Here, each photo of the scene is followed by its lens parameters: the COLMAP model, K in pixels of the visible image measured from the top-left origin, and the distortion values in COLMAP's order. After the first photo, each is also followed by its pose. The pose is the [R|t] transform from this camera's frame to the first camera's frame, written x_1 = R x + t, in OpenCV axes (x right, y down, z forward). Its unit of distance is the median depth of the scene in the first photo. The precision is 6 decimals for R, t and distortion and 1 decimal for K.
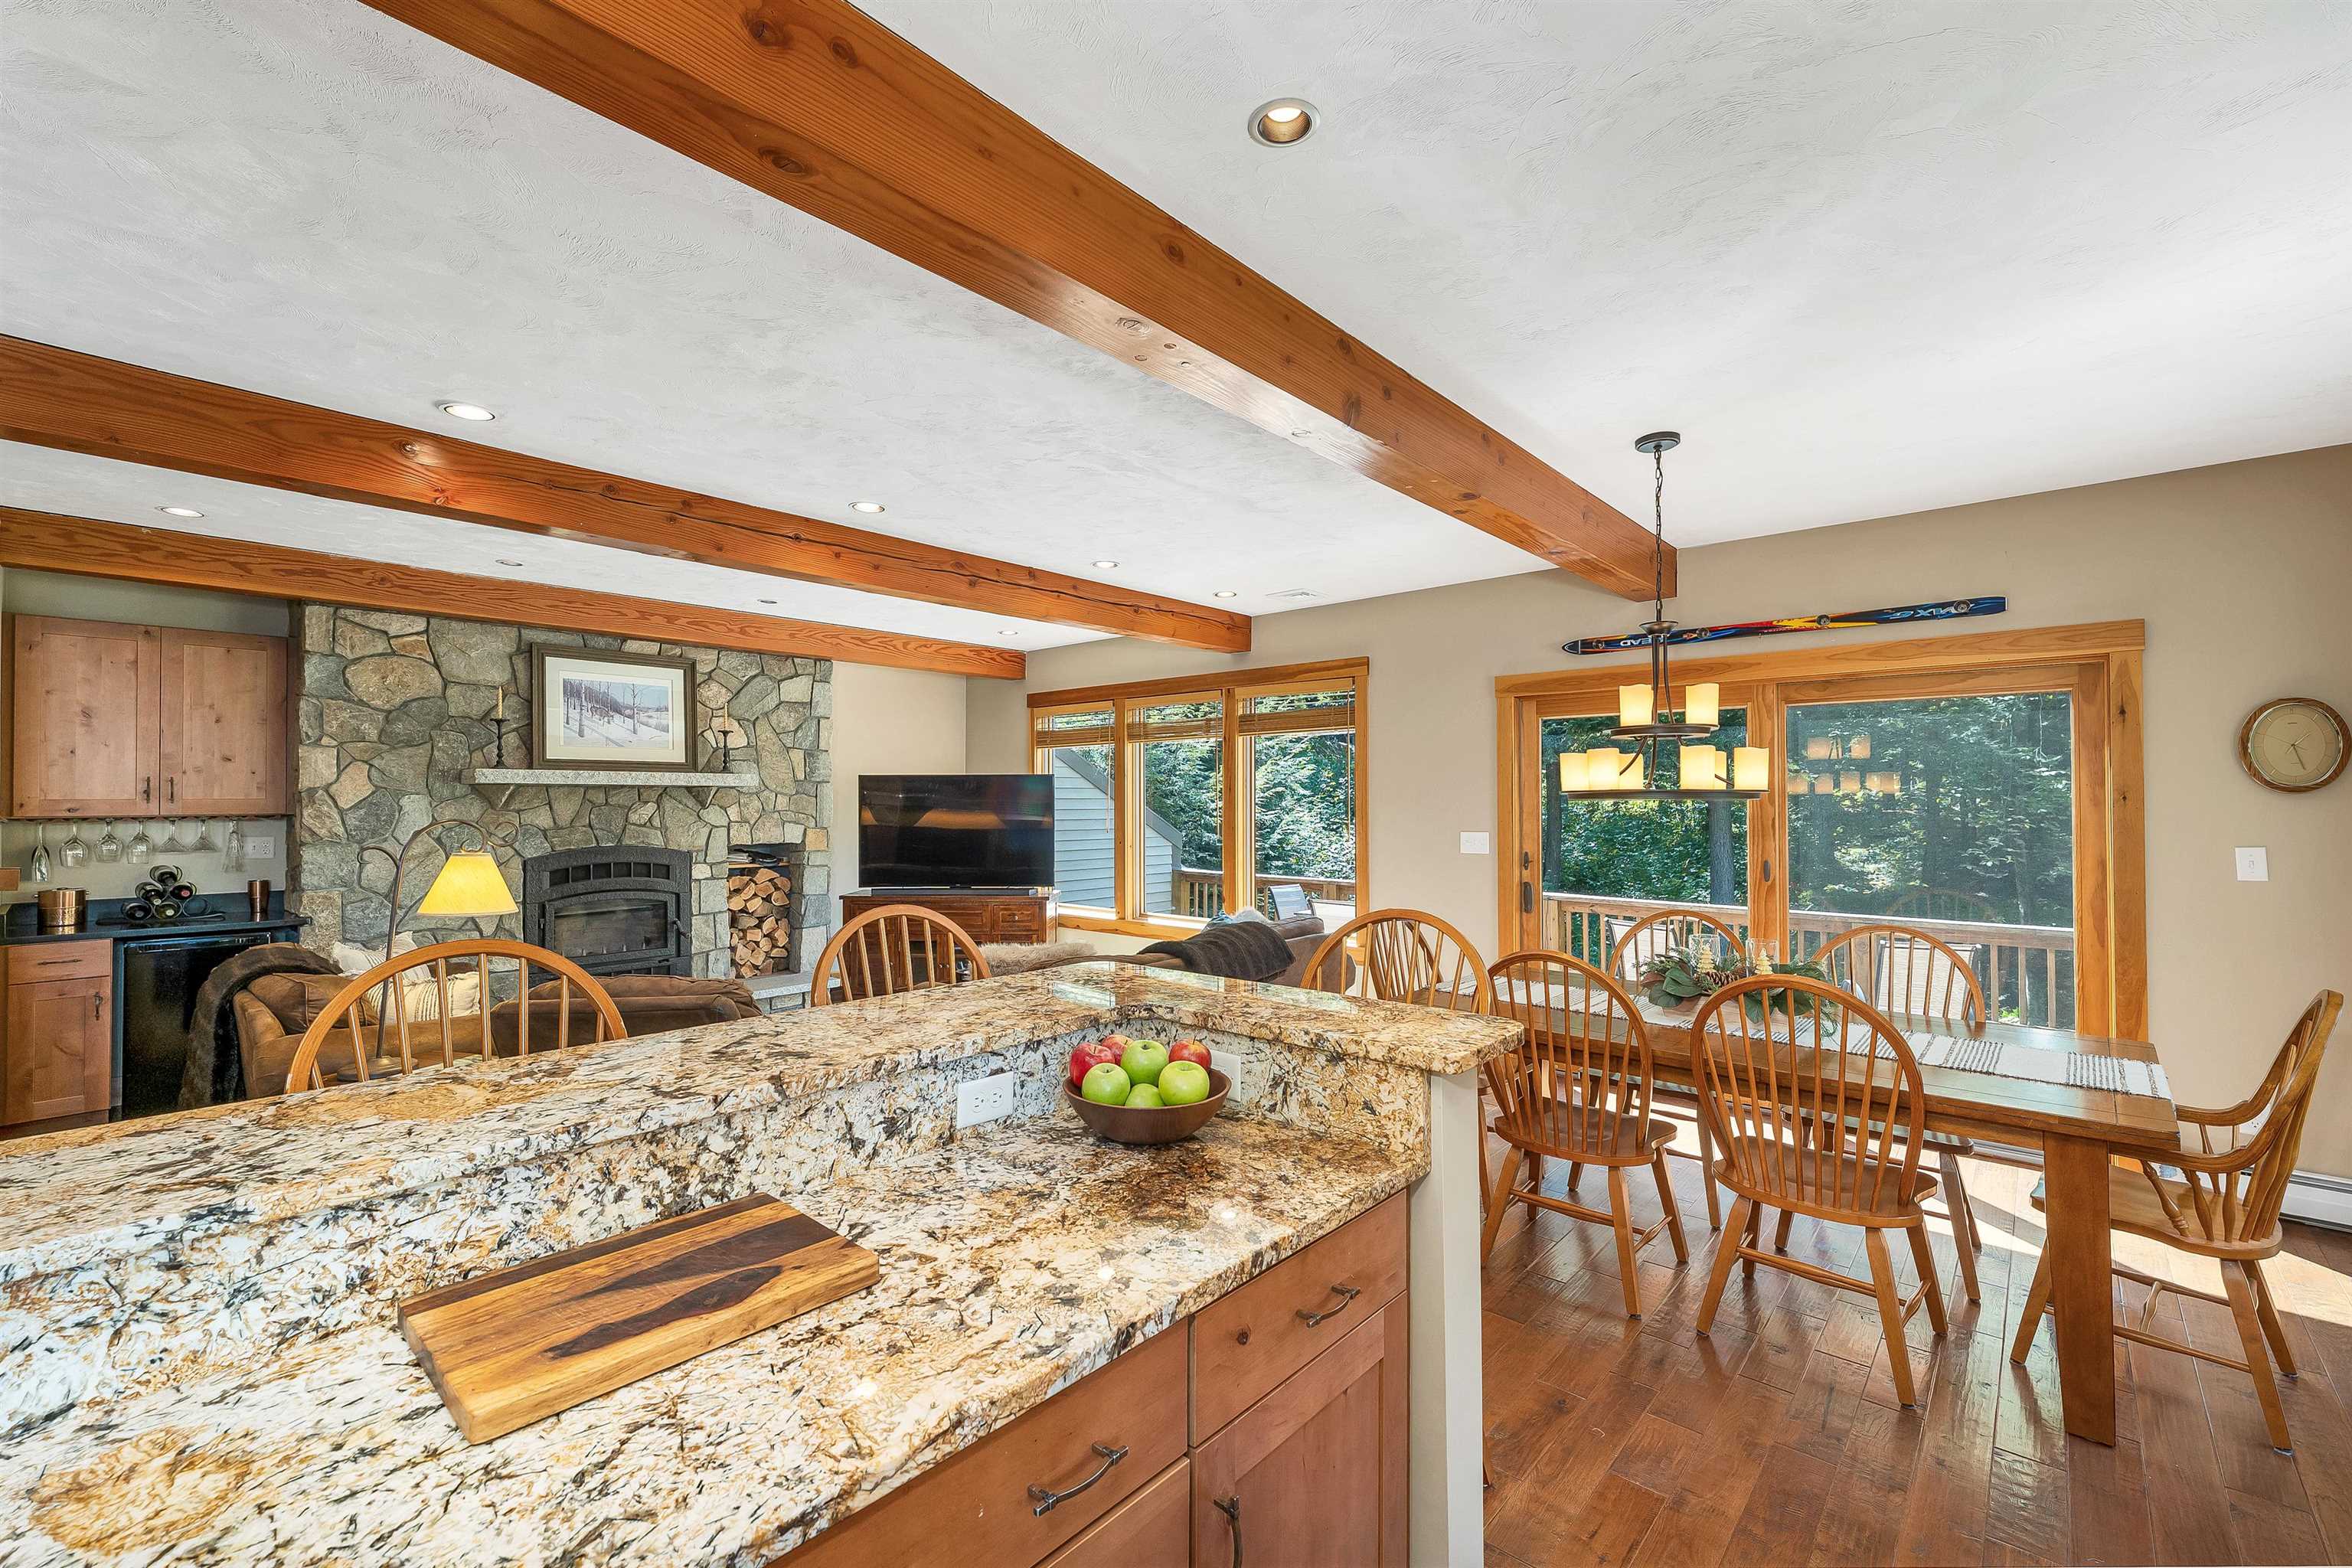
lens RADIAL K [[984.1, 0, 1171.5], [0, 984.1, 789.2], [0, 0, 1]] dist [0.001652, 0.000408]
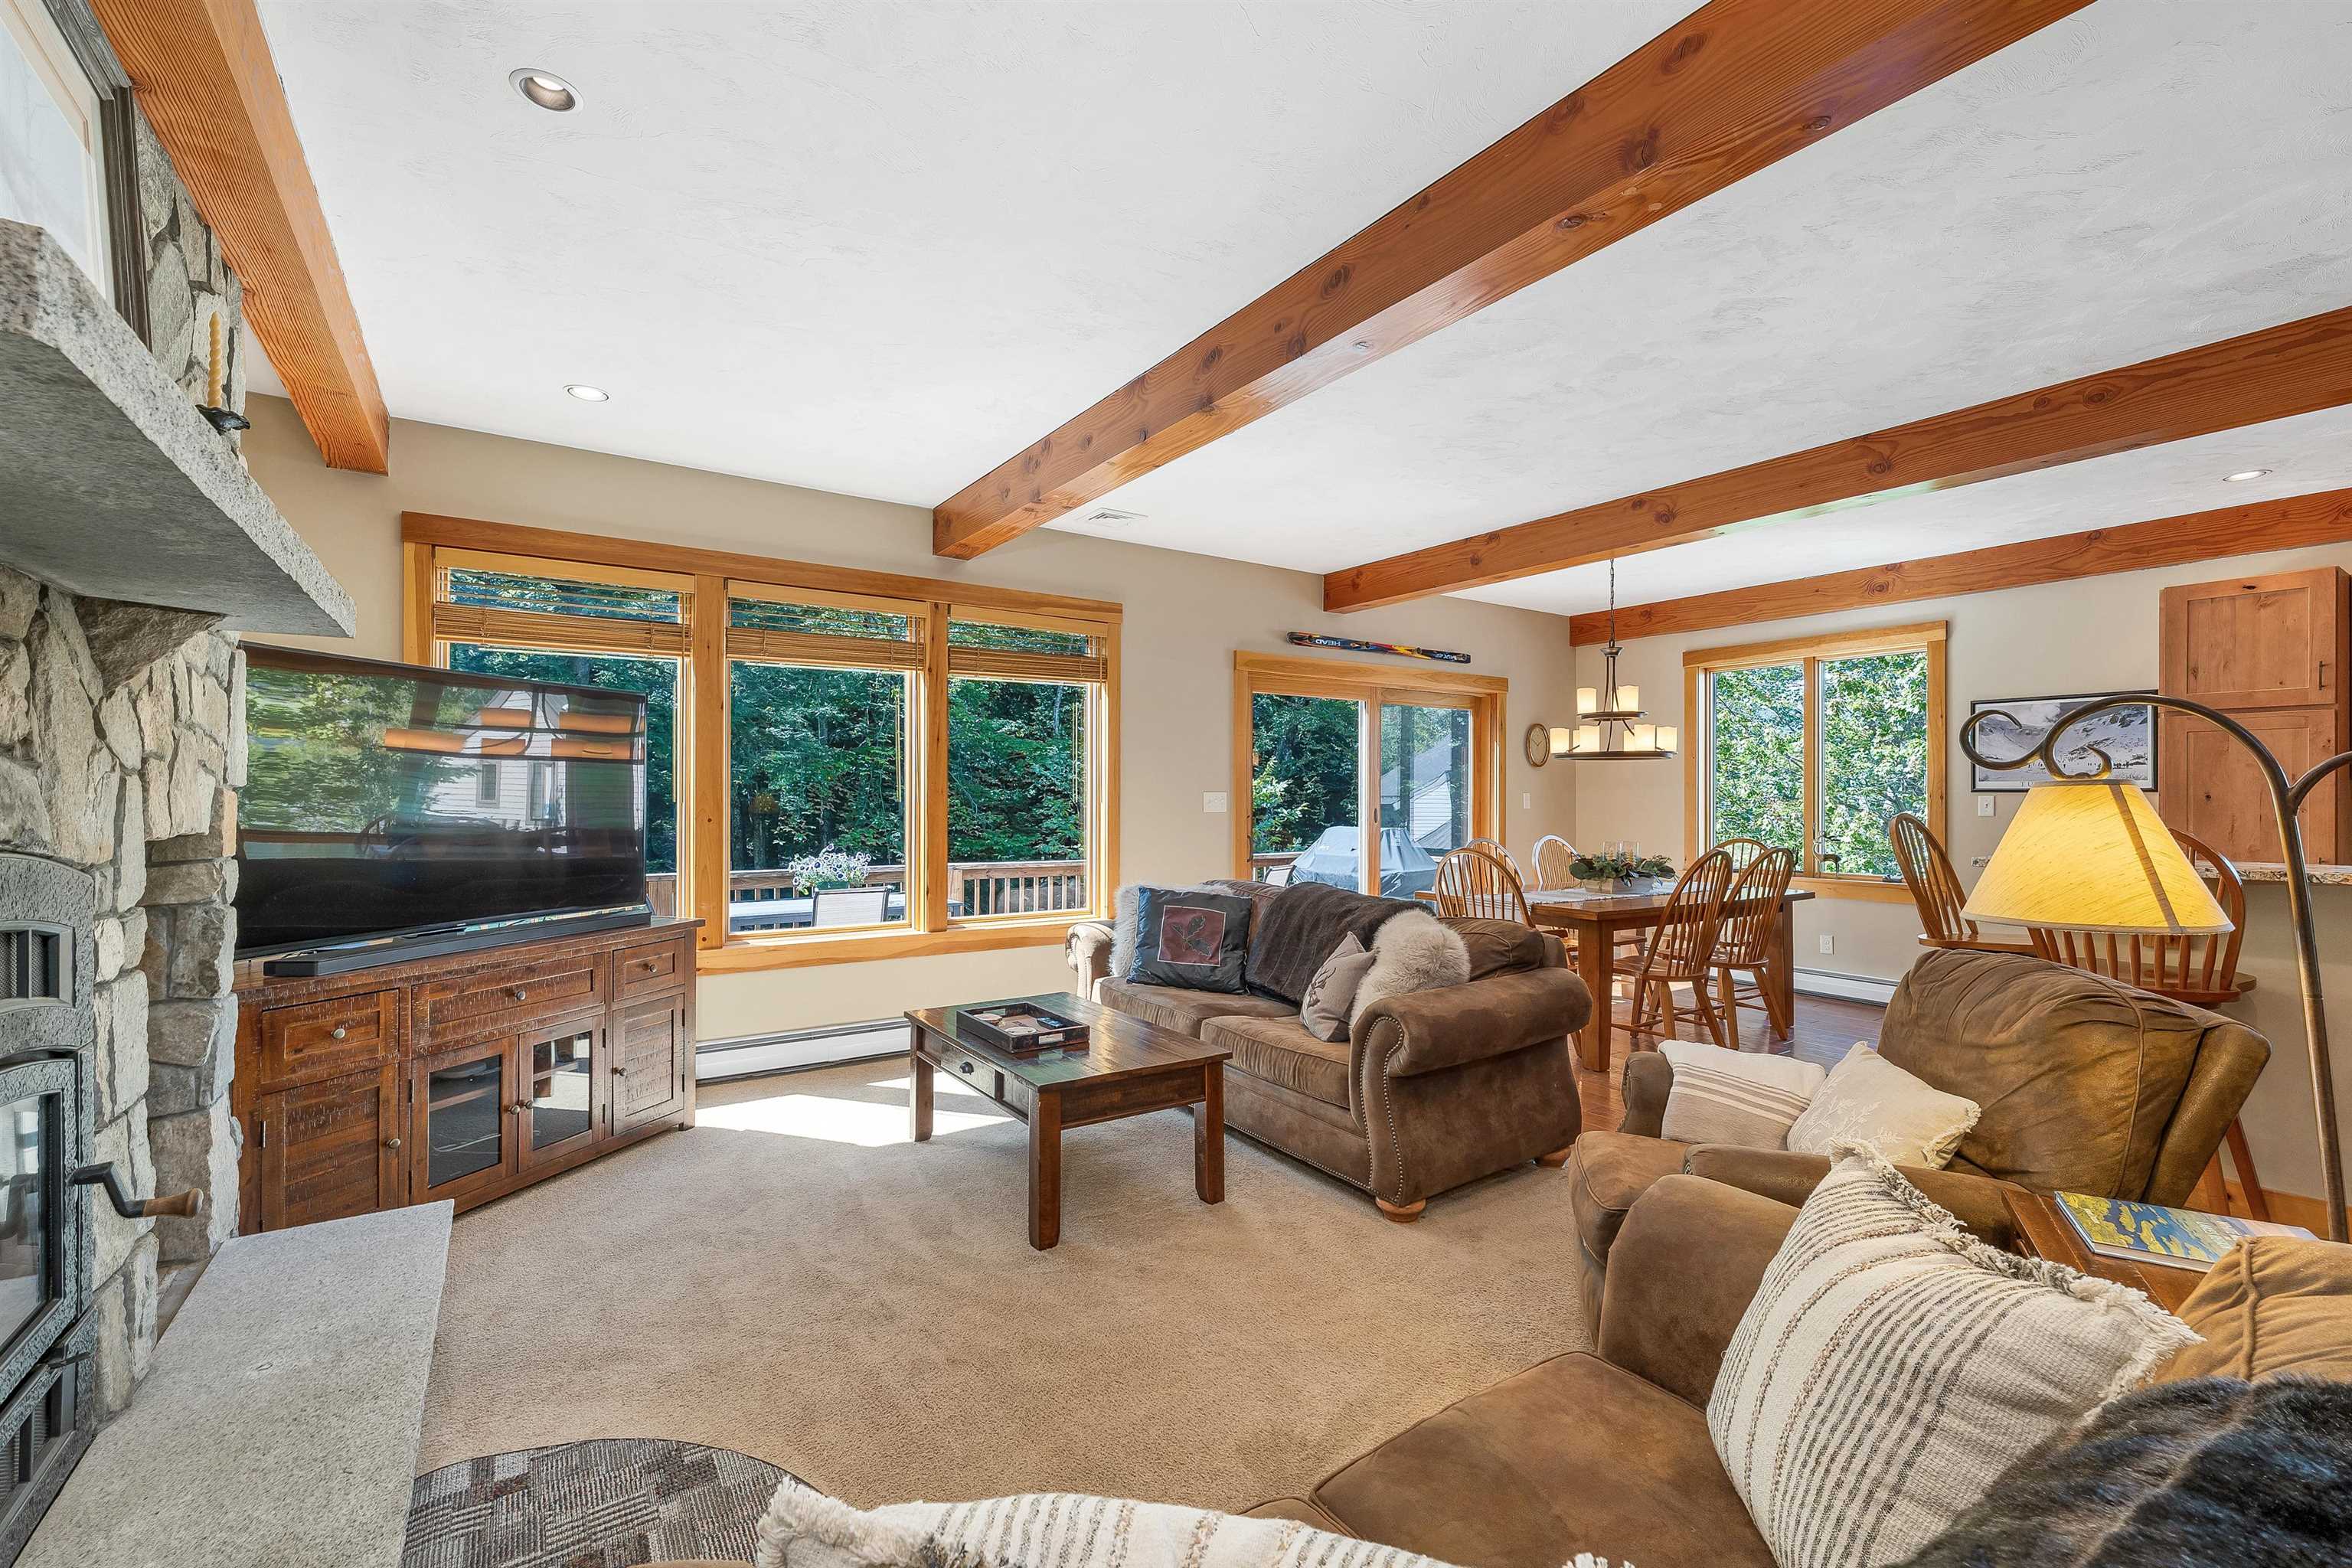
lens RADIAL K [[984.1, 0, 1171.5], [0, 984.1, 789.2], [0, 0, 1]] dist [0.001652, 0.000408]
pose [[0.244816, 0.006495, 0.969548, -0.759237], [-0.013205, 0.999907, -0.003364, 0.045599], [-0.969480, -0.011979, 0.244879, 0.810040]]
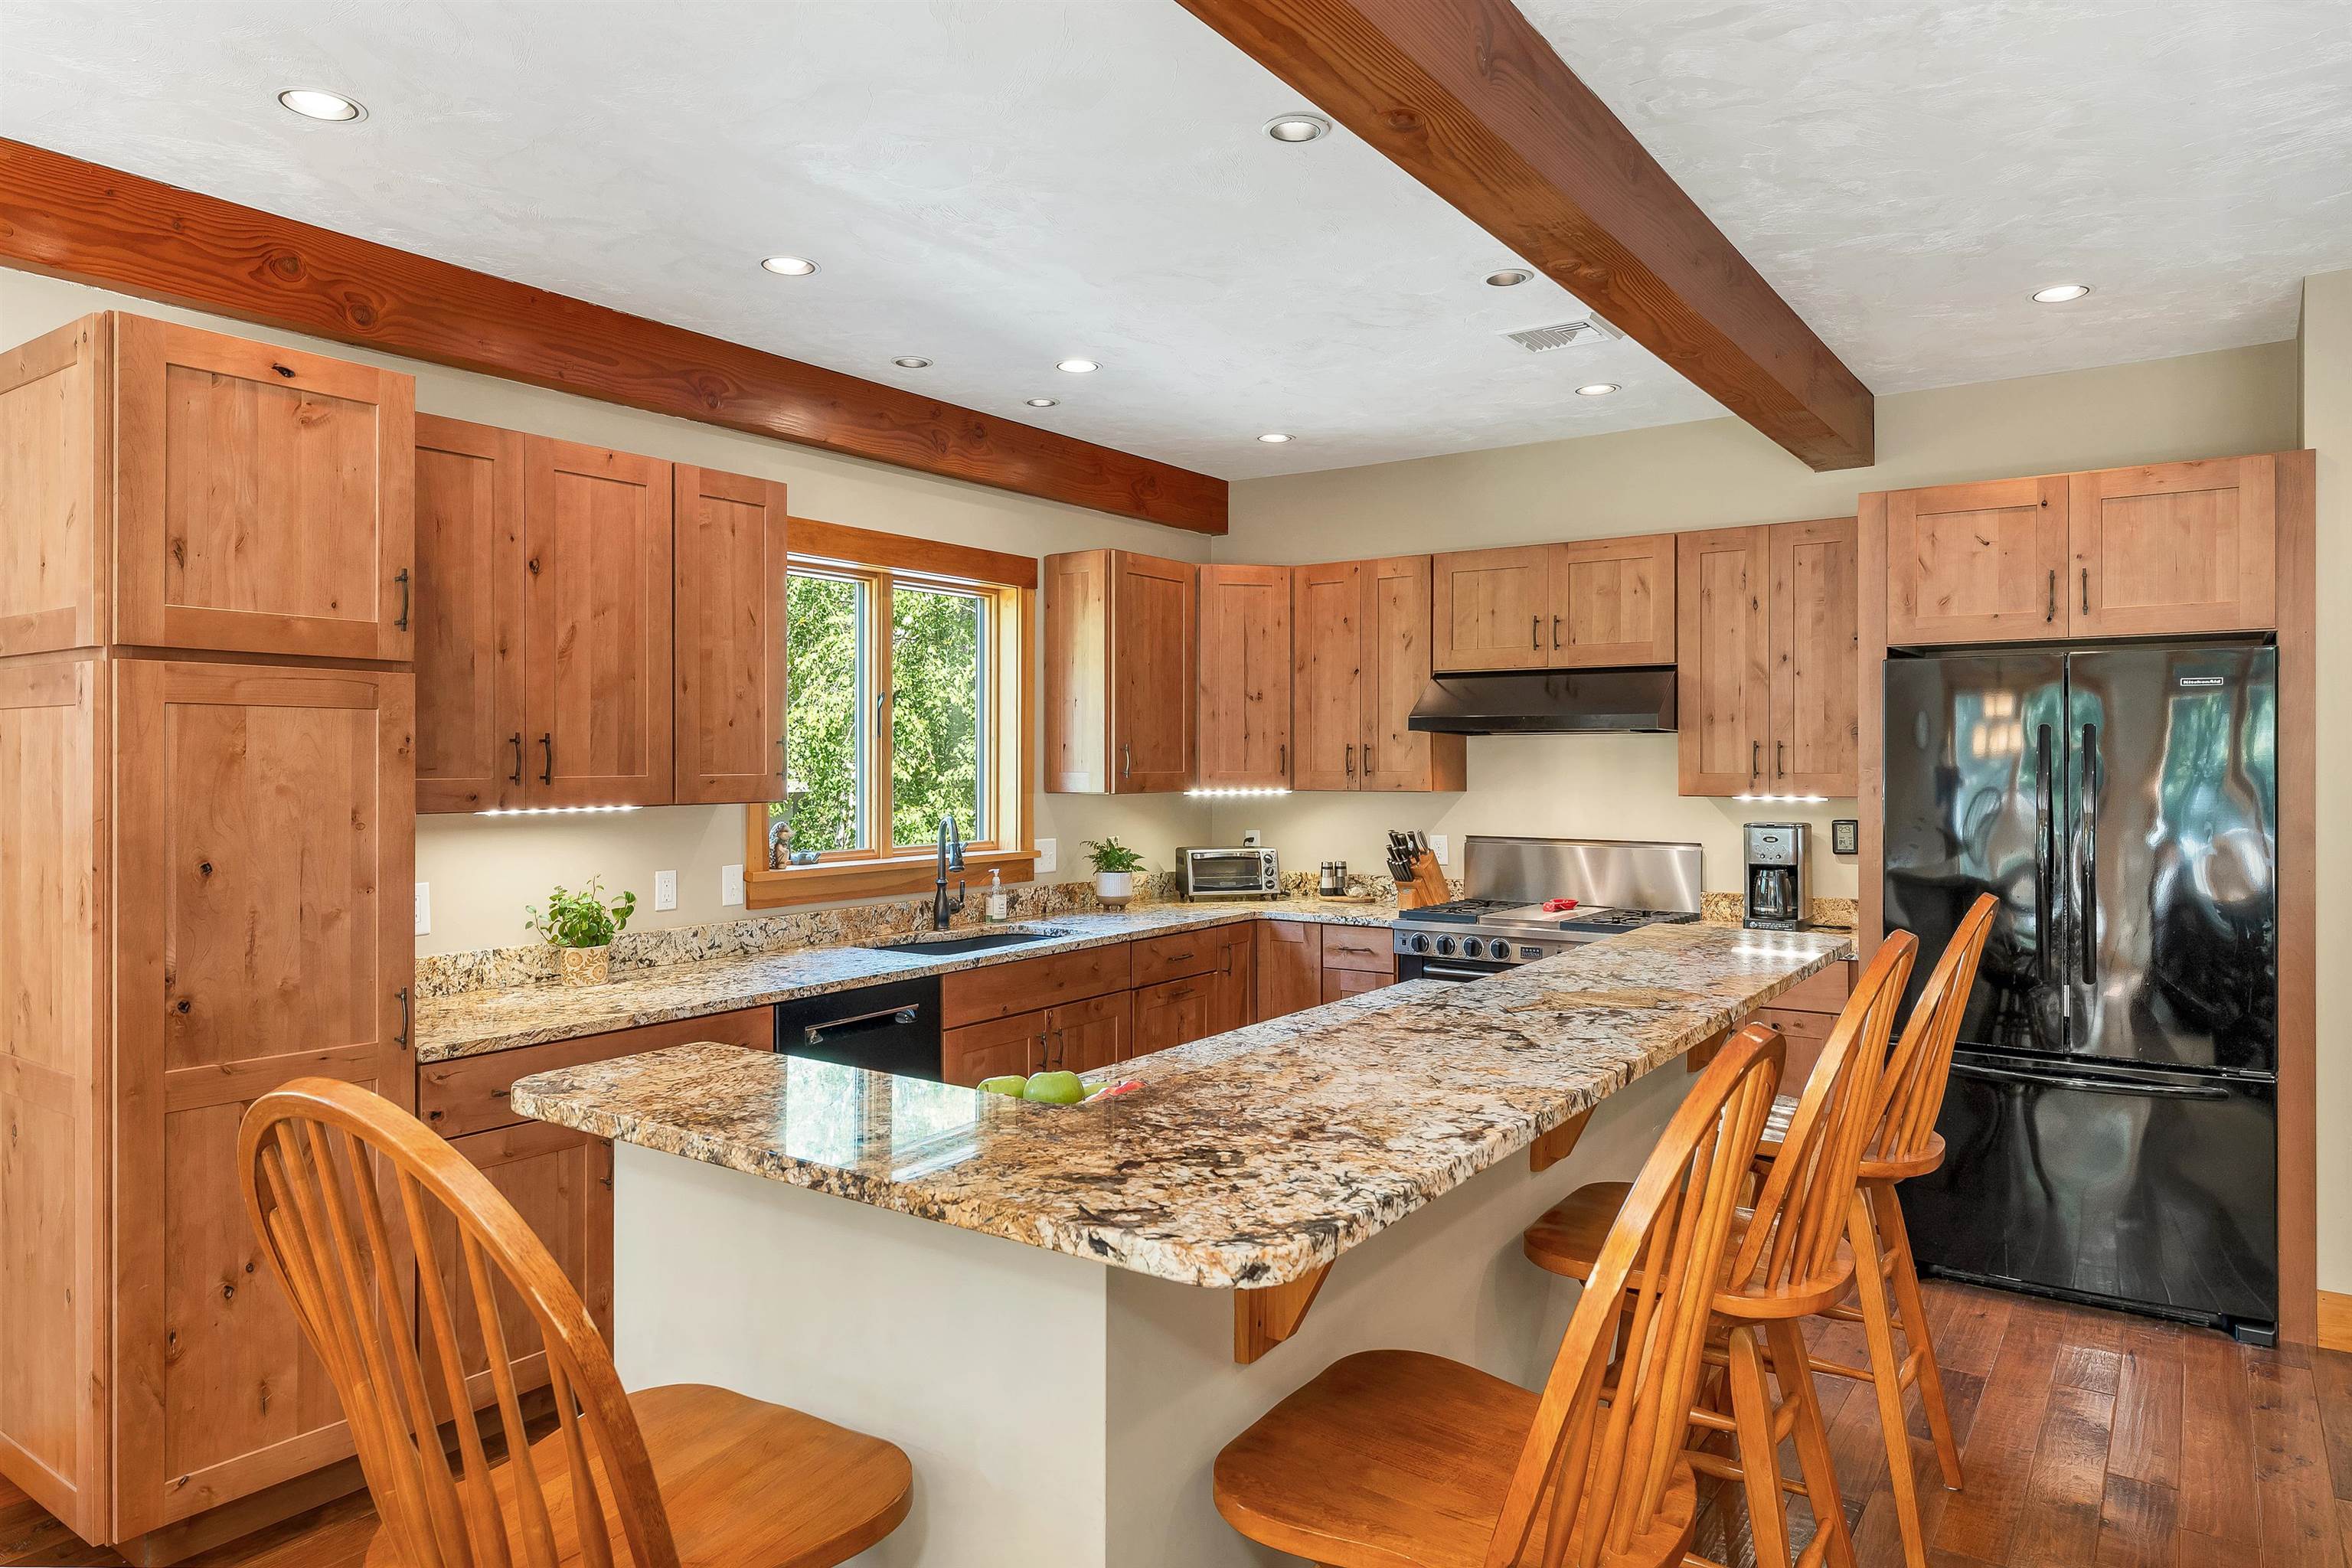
lens RADIAL K [[1450.3, 0, 1174.3], [0, 1450.3, 760.6], [0, 0, 1]] dist [-0.000636, -0.001412]
pose [[-0.992824, 0.002064, -0.119565, 0.004777], [0.003464, 0.999928, -0.011506, 0.007997], [0.119532, -0.011838, -0.992760, 0.687546]]
